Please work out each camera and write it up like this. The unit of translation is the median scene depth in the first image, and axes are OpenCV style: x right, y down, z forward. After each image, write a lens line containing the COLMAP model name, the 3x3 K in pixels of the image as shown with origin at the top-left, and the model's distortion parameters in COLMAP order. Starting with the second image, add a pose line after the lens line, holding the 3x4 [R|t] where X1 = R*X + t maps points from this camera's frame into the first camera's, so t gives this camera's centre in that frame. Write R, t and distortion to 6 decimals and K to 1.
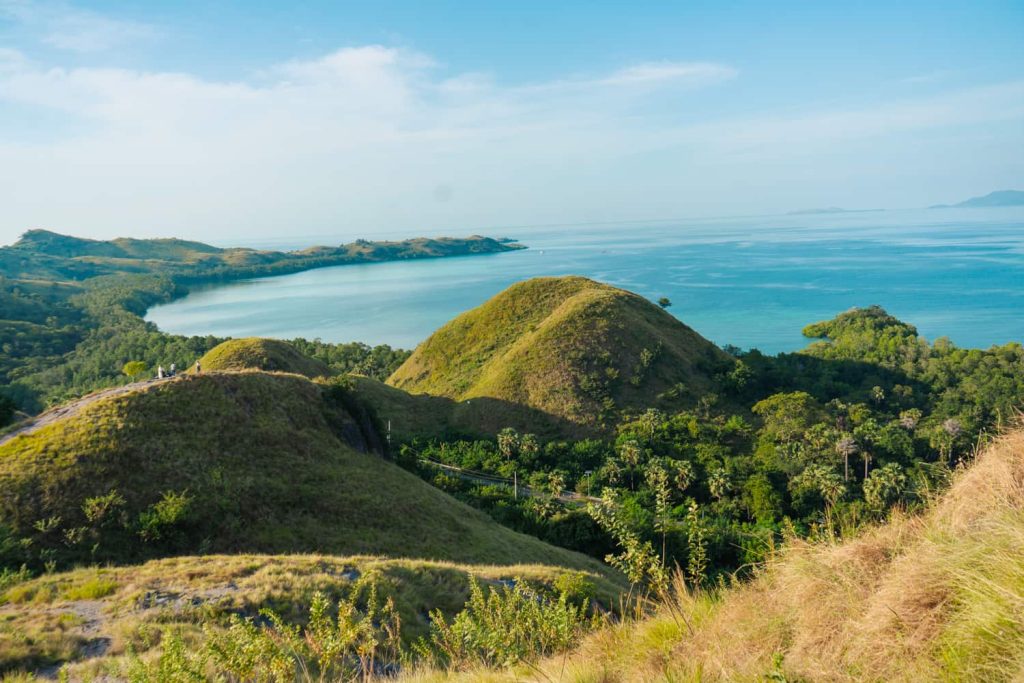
lens RADIAL K [[967.5, 0, 535.7], [0, 967.5, 338.0], [0, 0, 1]] dist [0.002395, 0.003617]
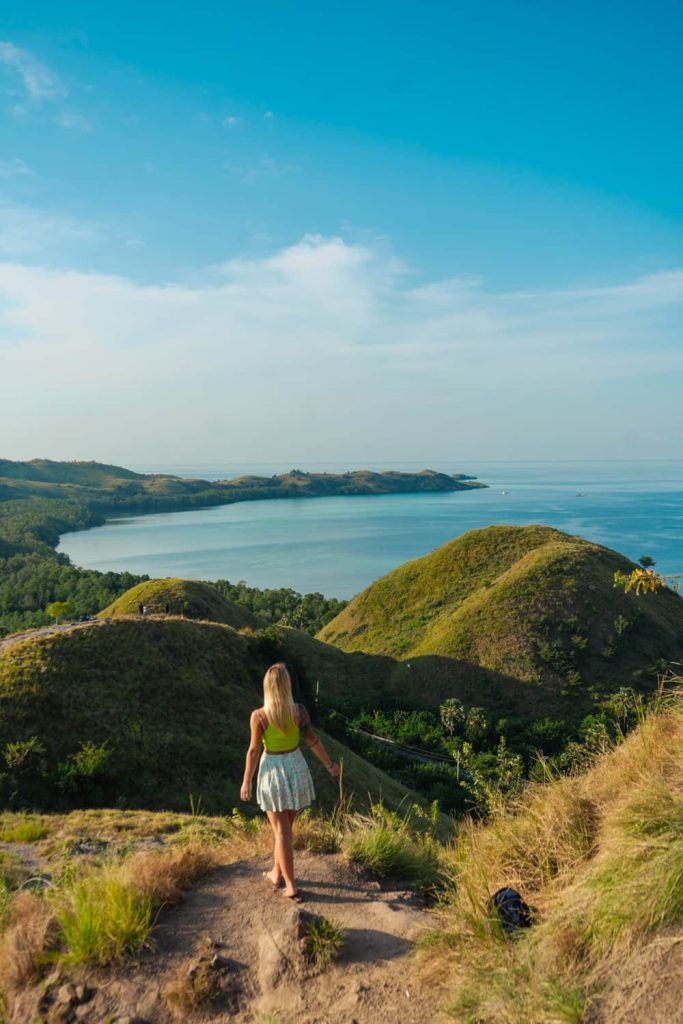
lens RADIAL K [[974.6, 0, 338.3], [0, 974.6, 515.6], [0, 0, 1]] dist [0.005919, 0.017546]
pose [[0.988918, 0.041223, -0.142627, -0.012758], [-0.054023, 0.994736, -0.087070, 0.012047], [0.138287, 0.093810, 0.985939, 0.116285]]
